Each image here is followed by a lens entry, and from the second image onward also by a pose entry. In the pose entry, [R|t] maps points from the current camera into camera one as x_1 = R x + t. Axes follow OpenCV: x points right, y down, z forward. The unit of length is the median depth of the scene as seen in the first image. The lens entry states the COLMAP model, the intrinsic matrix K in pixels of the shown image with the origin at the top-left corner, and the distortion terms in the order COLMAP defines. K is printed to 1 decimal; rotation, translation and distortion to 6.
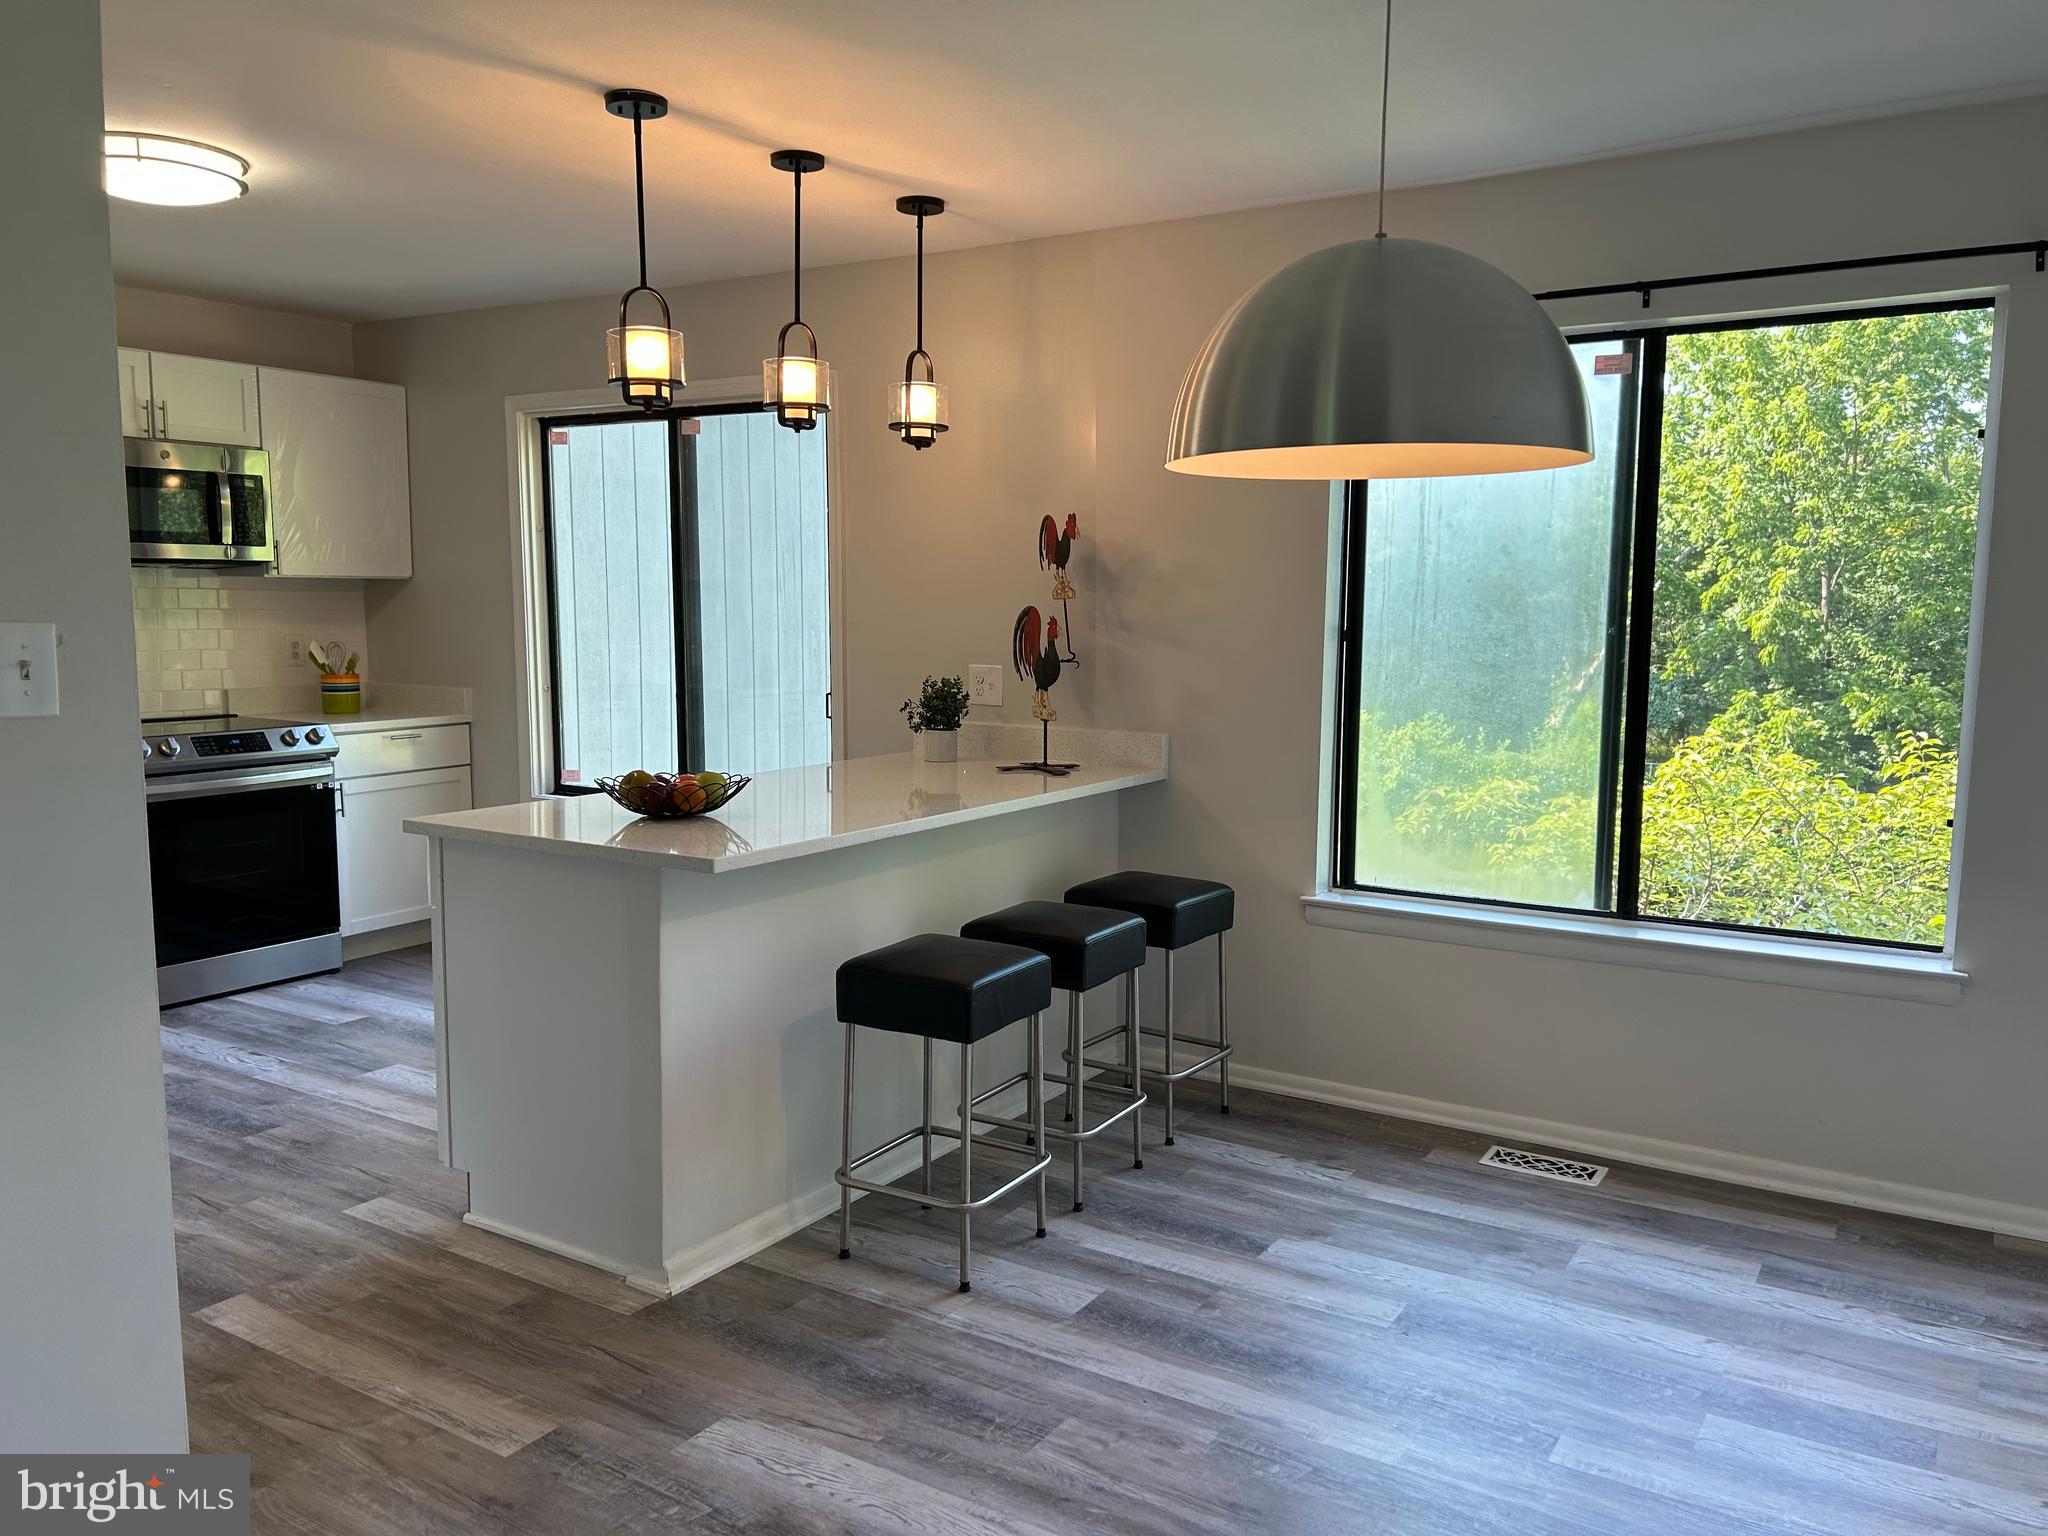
lens RADIAL K [[1547.5, 0, 1024.0], [0, 1547.5, 768.0], [0, 0, 1]] dist [0.060168, -0.079450]
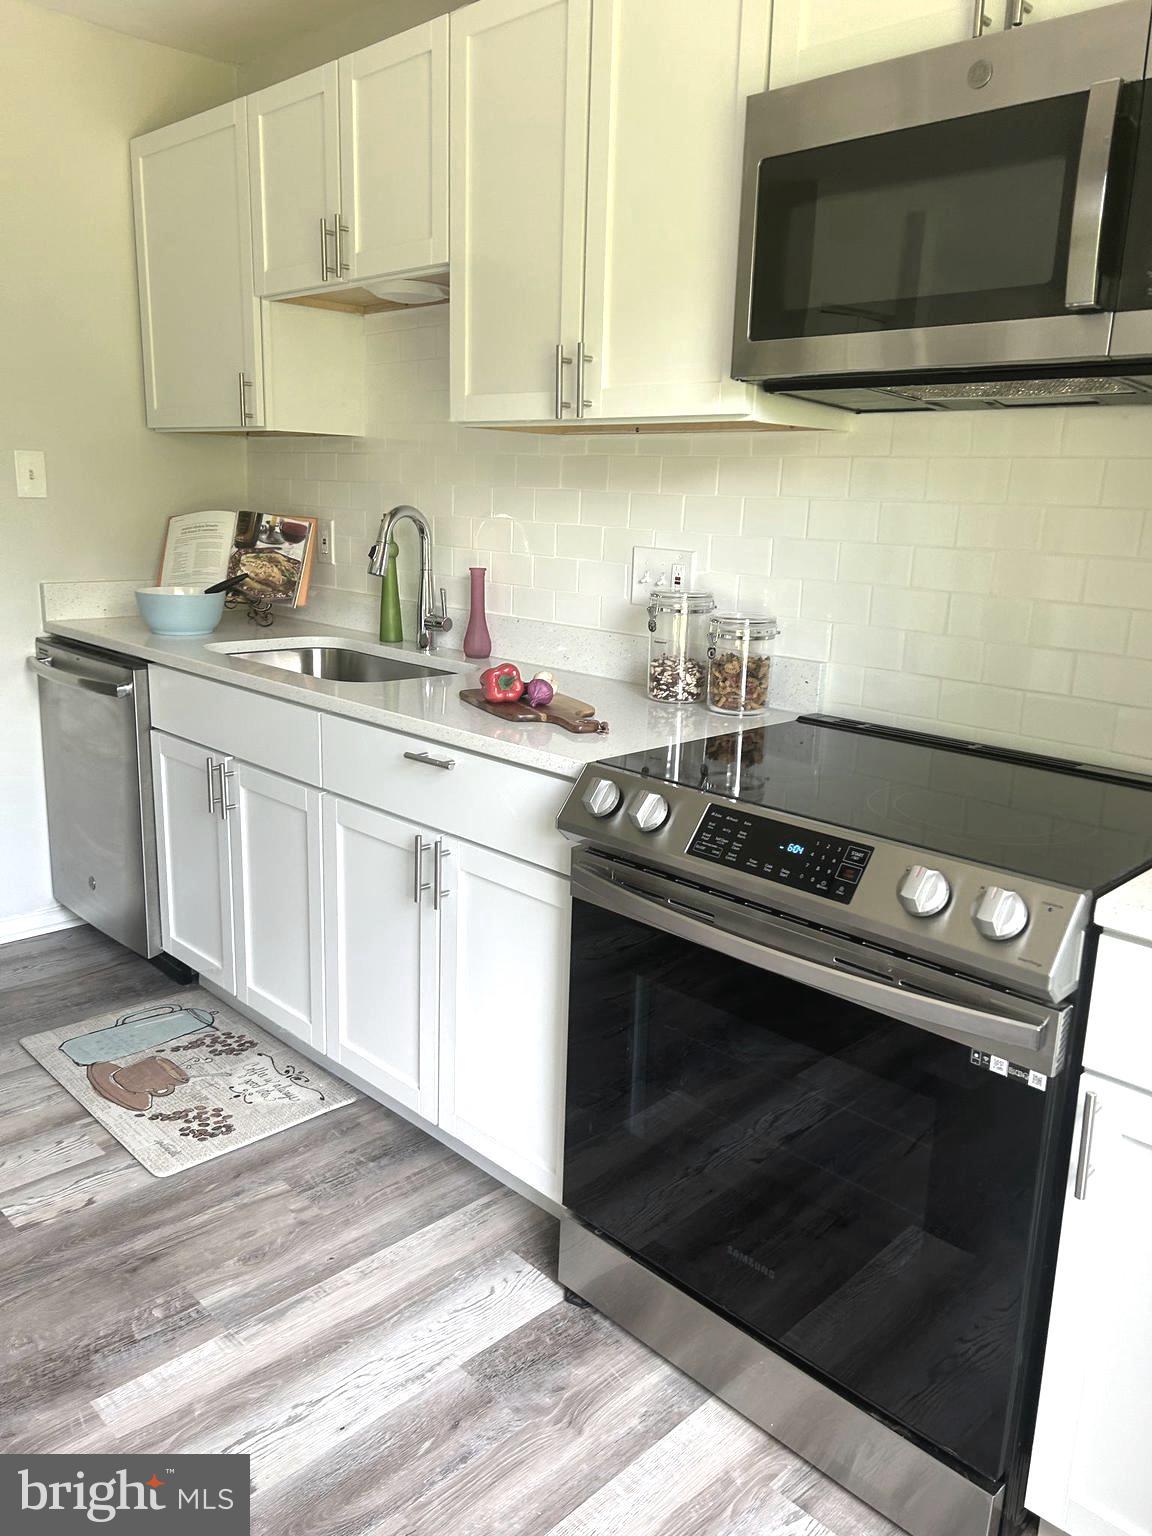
lens RADIAL K [[1160.6, 0, 576.0], [0, 1160.6, 768.0], [0, 0, 1]] dist [0.060168, -0.079450]
pose [[-0.219519, 0.211144, -0.952486, -0.200114], [-0.133777, 0.960563, 0.243767, -0.087228], [0.966393, 0.180932, -0.182616, 0.880063]]
